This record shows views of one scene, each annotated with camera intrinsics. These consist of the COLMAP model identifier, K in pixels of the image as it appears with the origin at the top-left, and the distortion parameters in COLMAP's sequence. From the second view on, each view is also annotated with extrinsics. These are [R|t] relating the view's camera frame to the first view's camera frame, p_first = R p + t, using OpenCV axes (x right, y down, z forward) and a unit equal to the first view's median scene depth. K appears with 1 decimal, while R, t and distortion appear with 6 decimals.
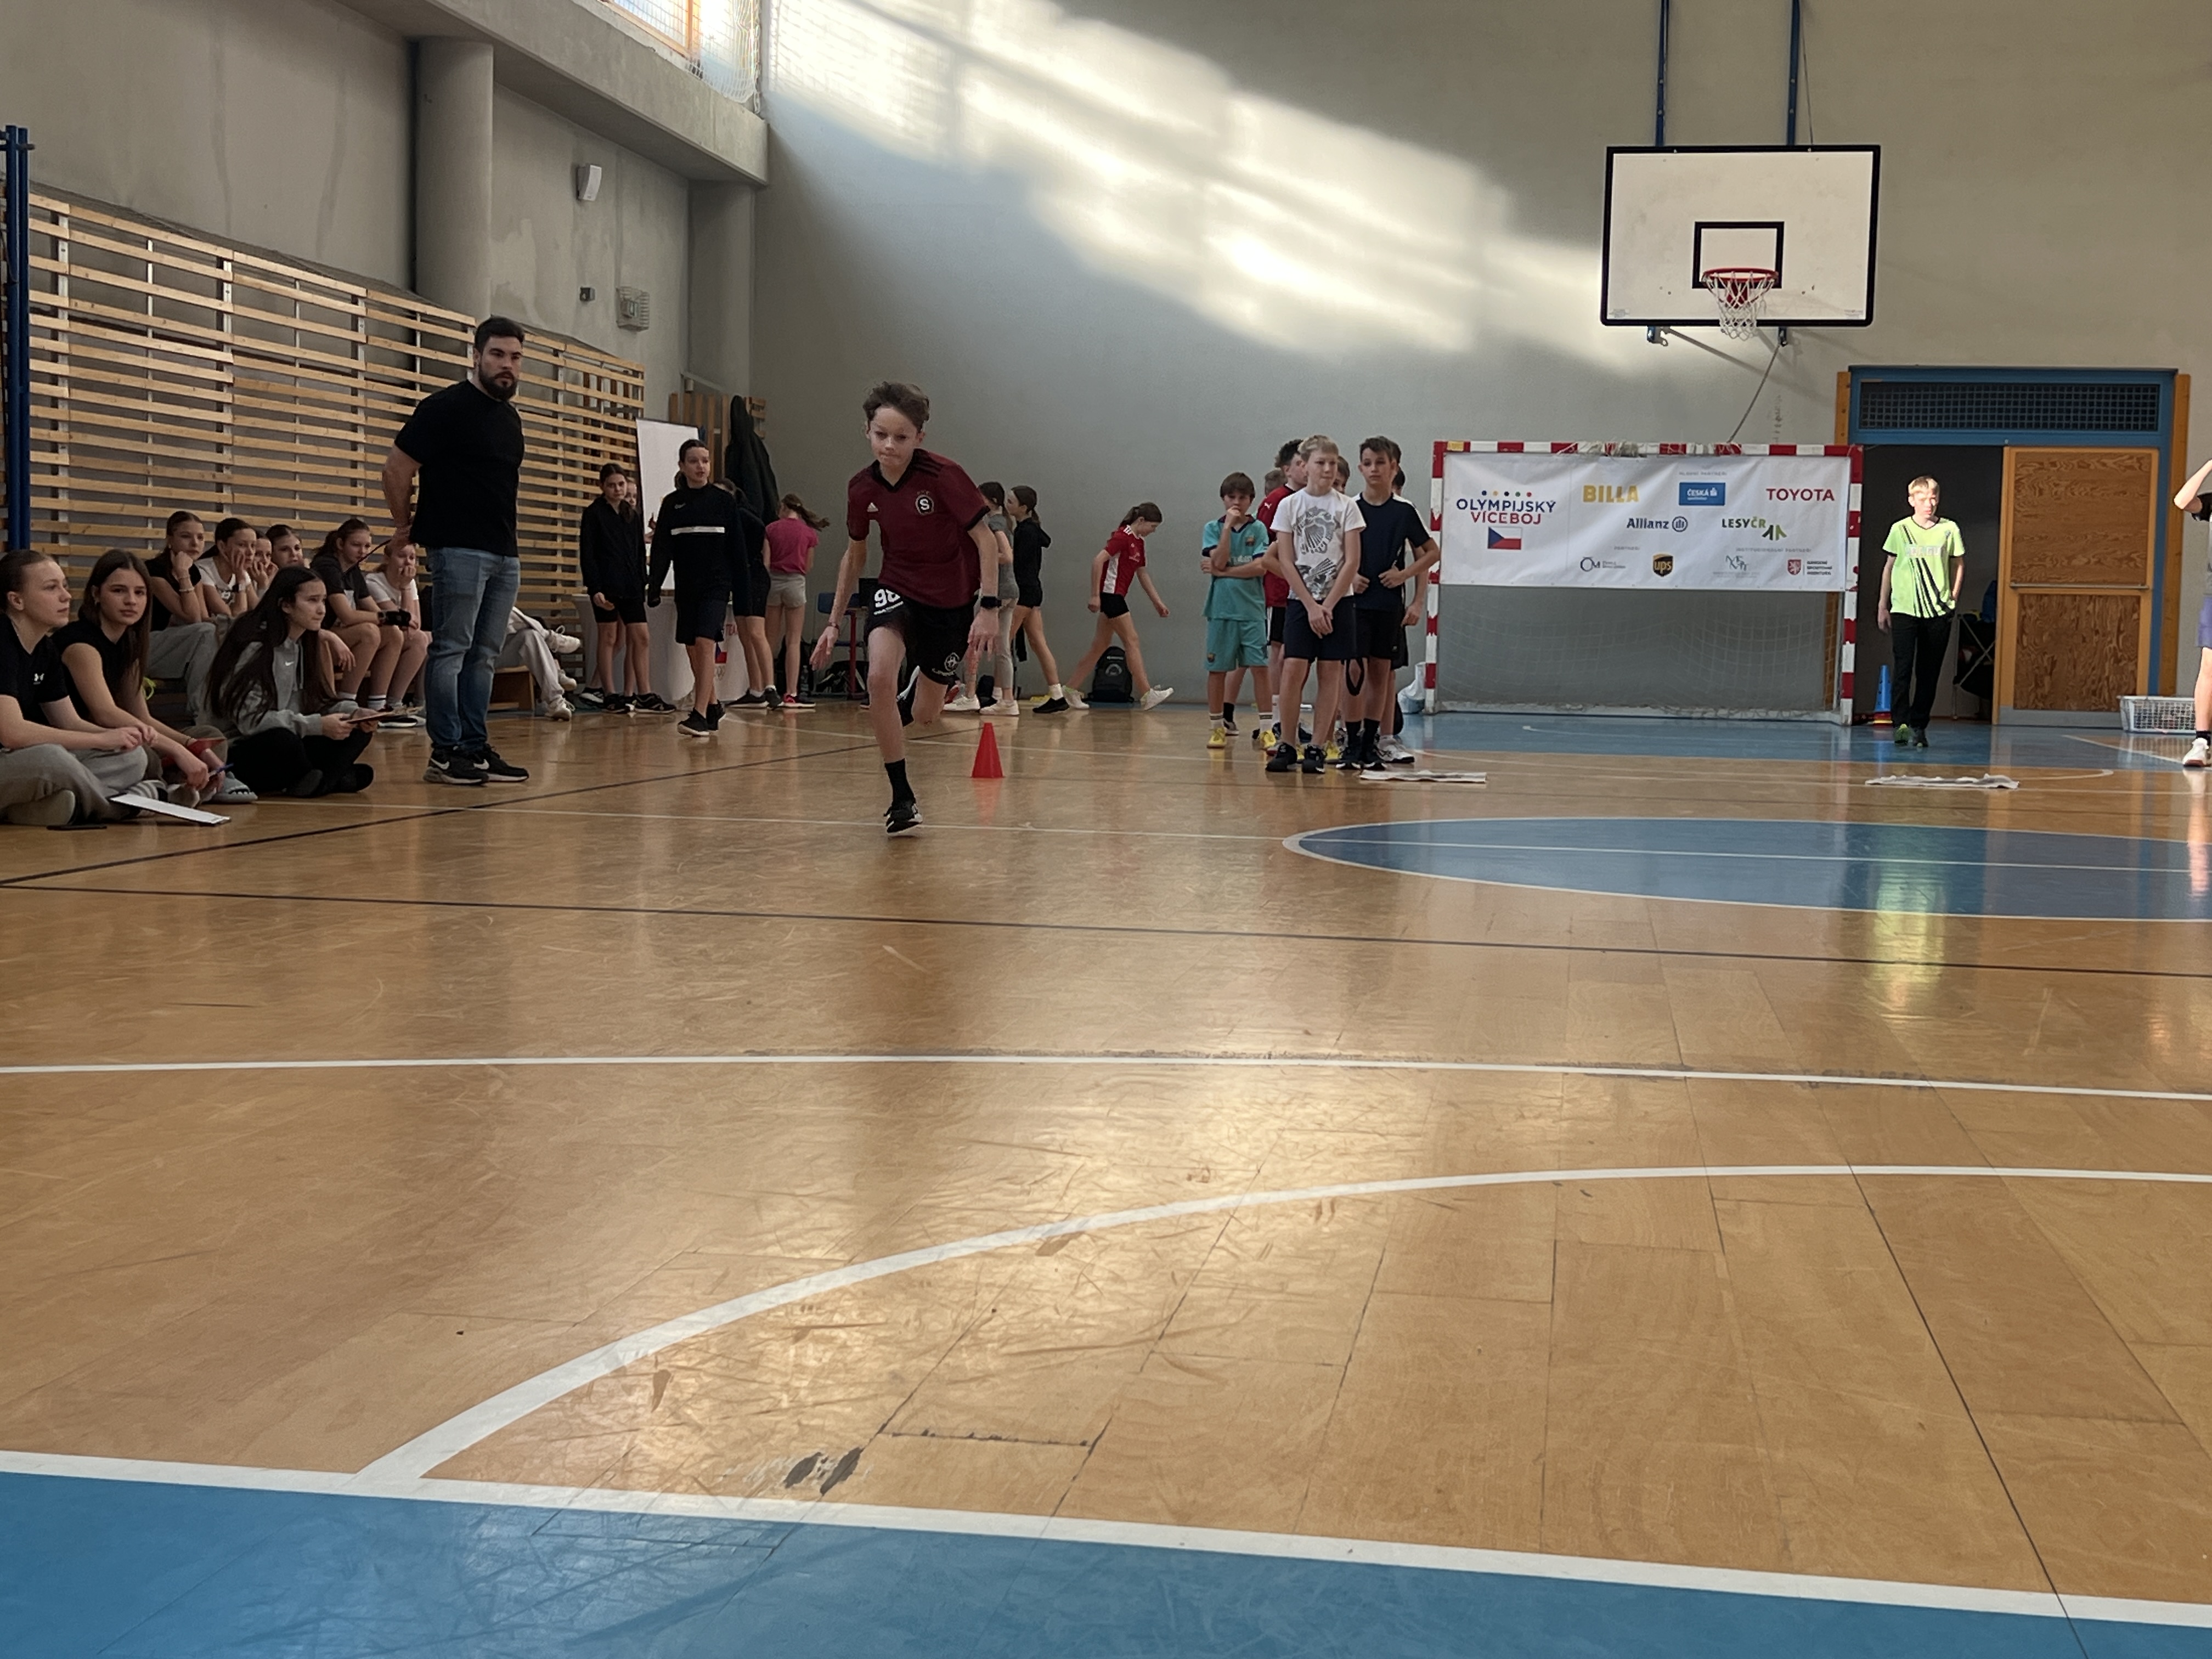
lens RADIAL K [[3008.9, 0, 1139.3], [0, 3008.9, 821.5], [0, 0, 1]] dist [0.078213, 0.000000]
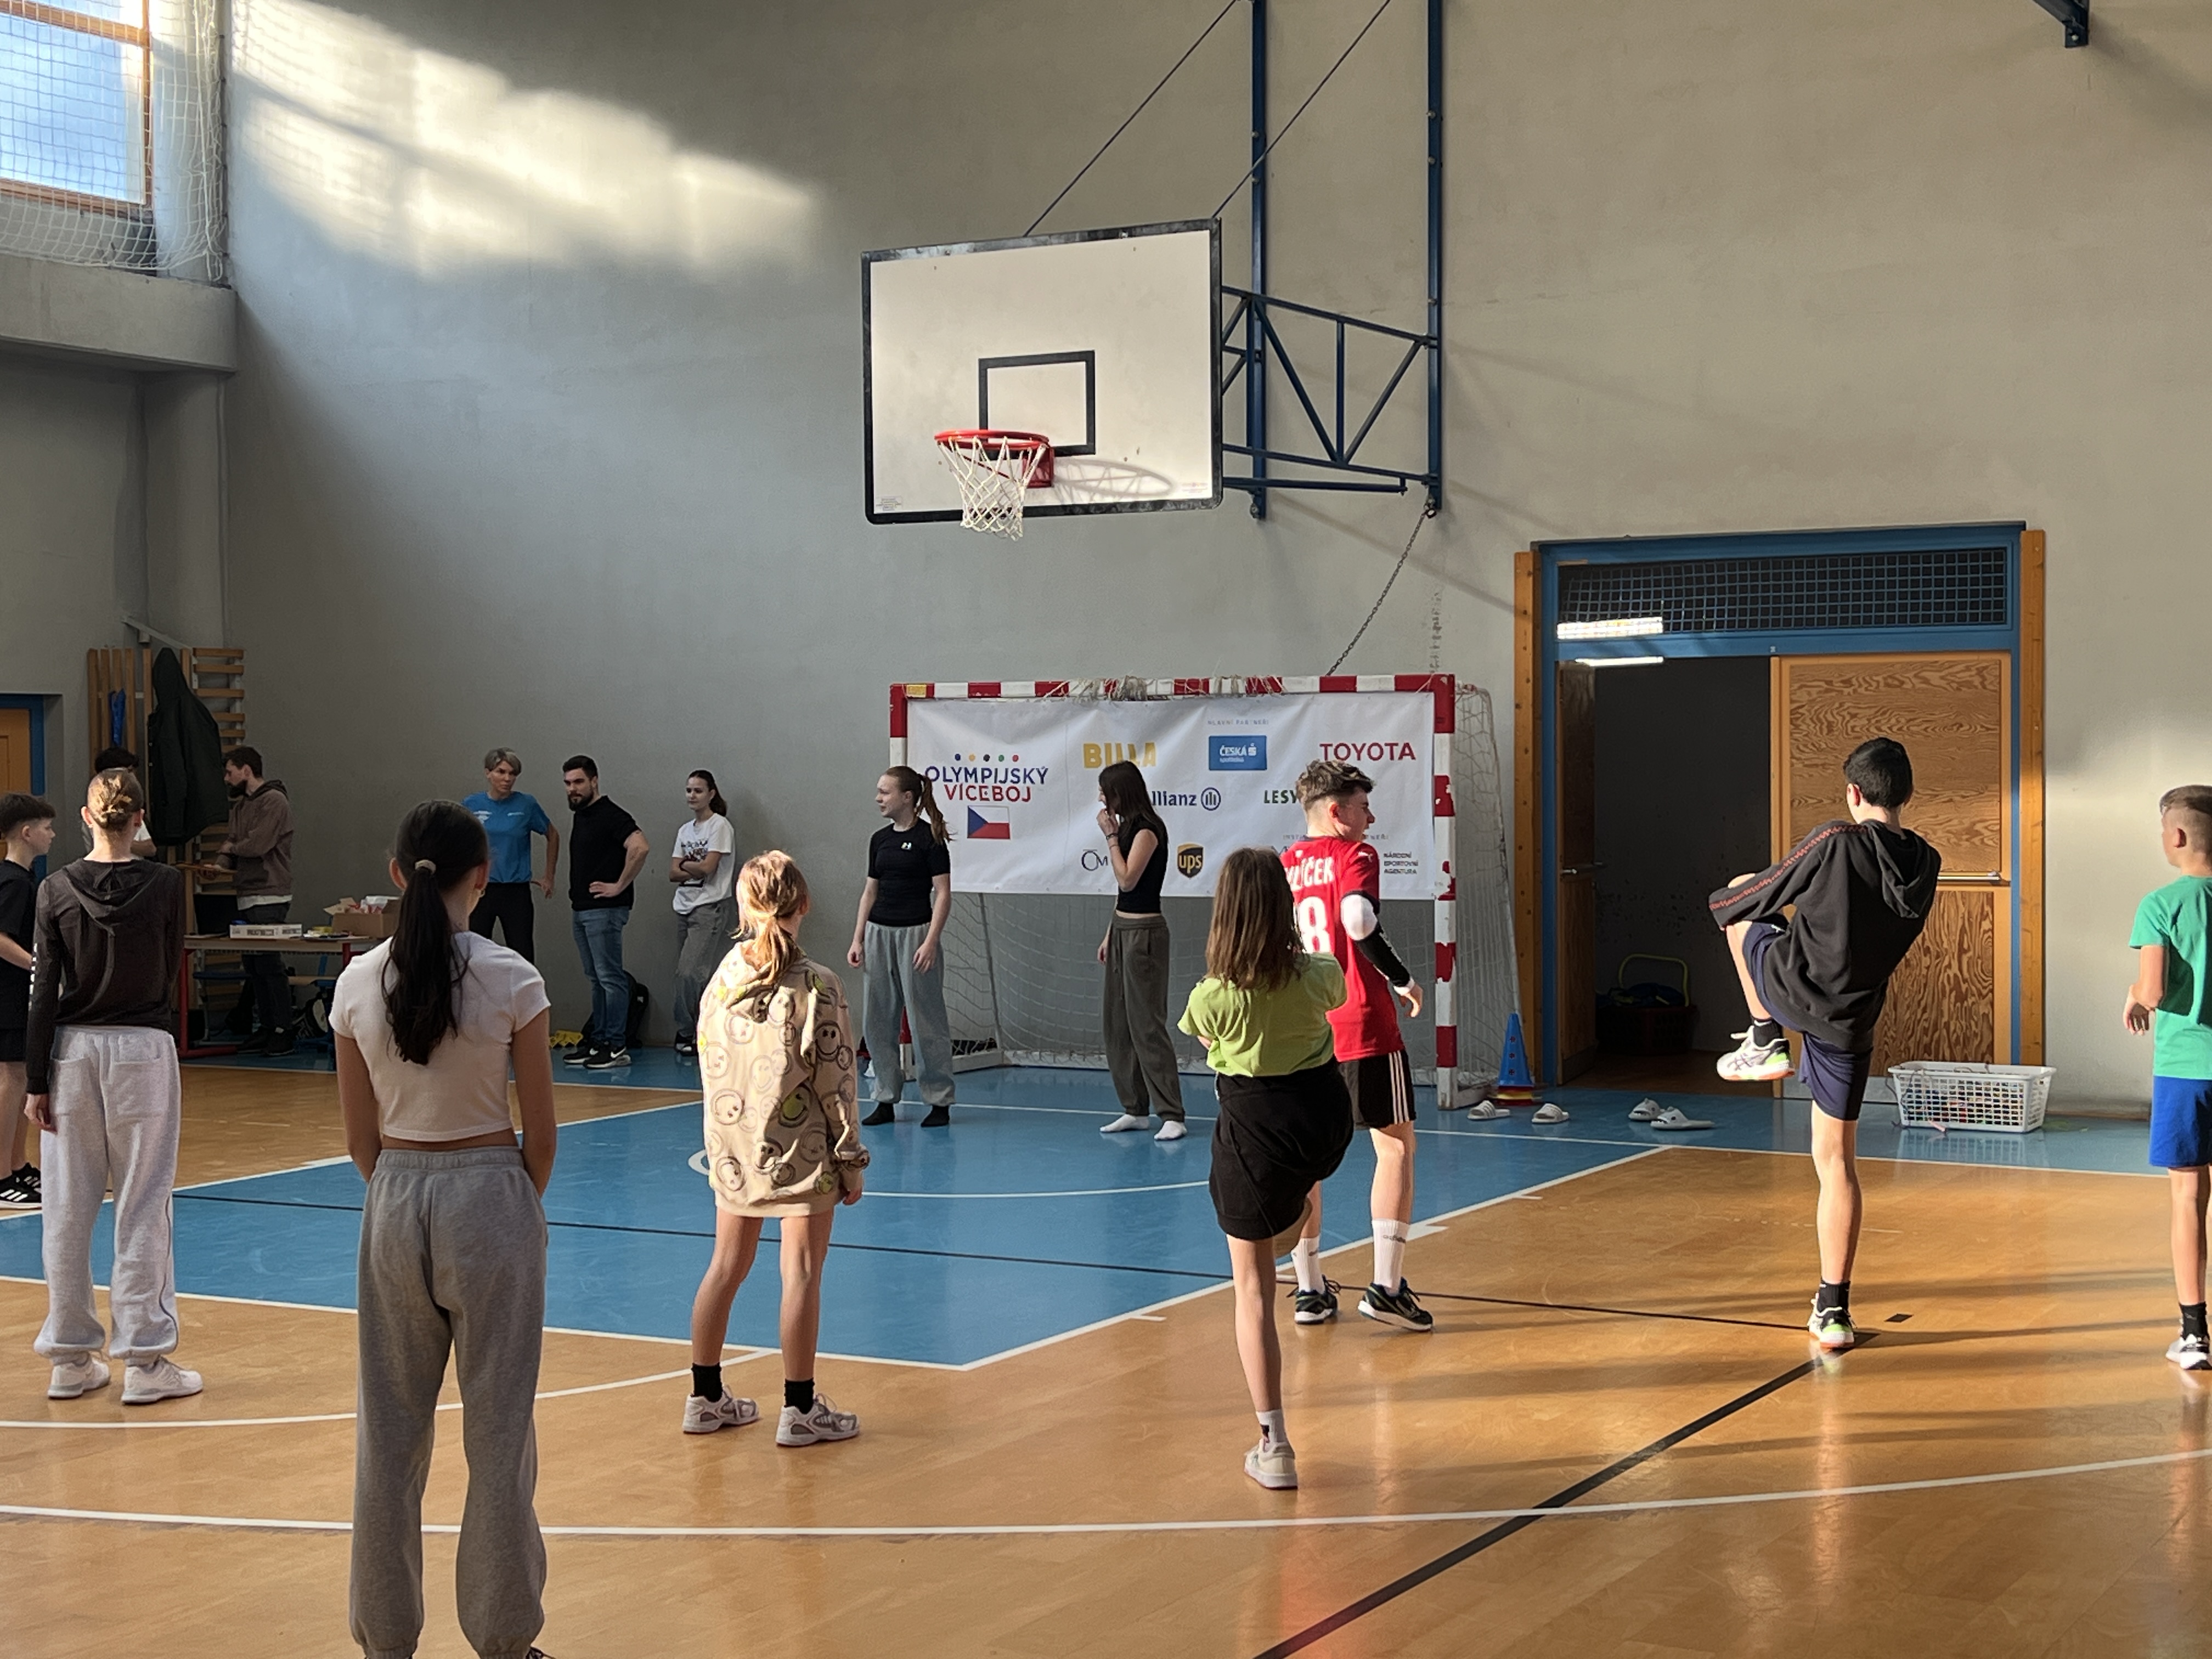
lens RADIAL K [[3291.5, 0, 1114.6], [0, 3291.5, 833.4], [0, 0, 1]] dist [0.105774, 0.000000]
pose [[0.934834, -0.021395, -0.354440, 0.414458], [0.005322, 0.998915, -0.046263, -0.057888], [0.355045, 0.041362, 0.933934, 0.321355]]
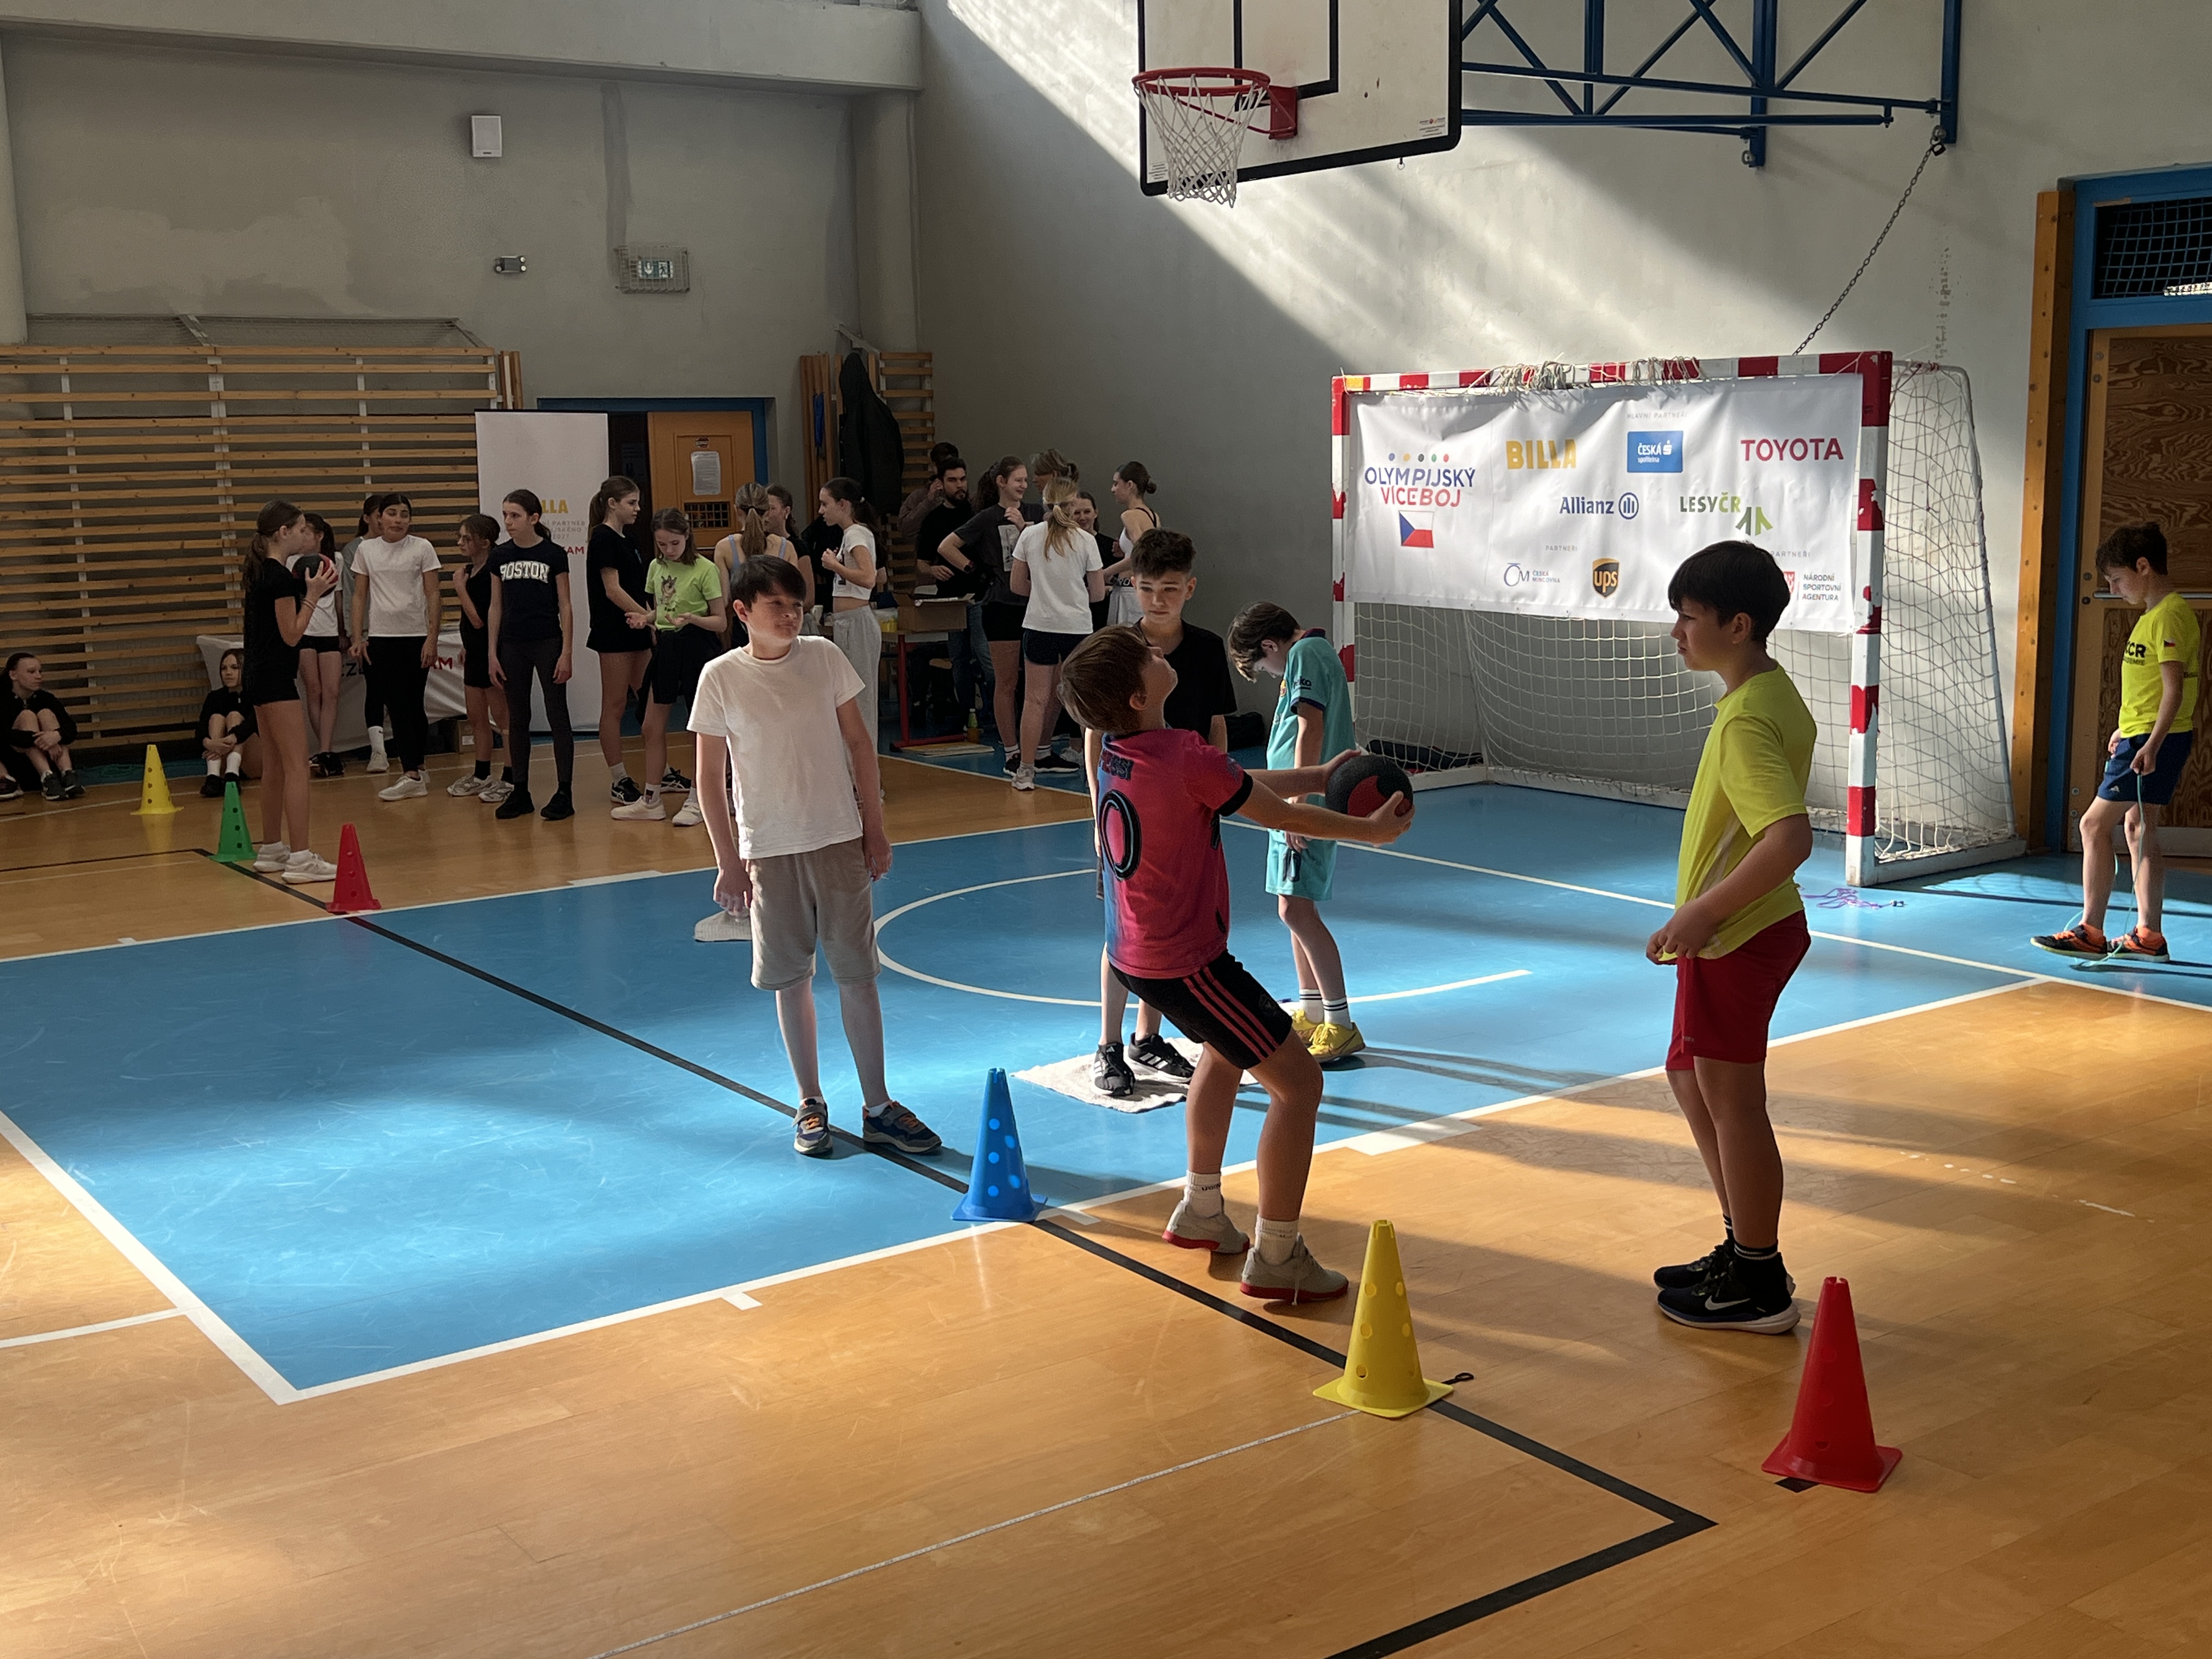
lens RADIAL K [[2466.1, 0, 1091.1], [0, 2466.1, 830.9], [0, 0, 1]] dist [0.064505, 0.000000]
pose [[0.688673, 0.079647, -0.720684, 0.451853], [-0.014174, 0.995237, 0.096445, -0.081046], [0.724933, -0.056204, 0.686523, 0.602053]]
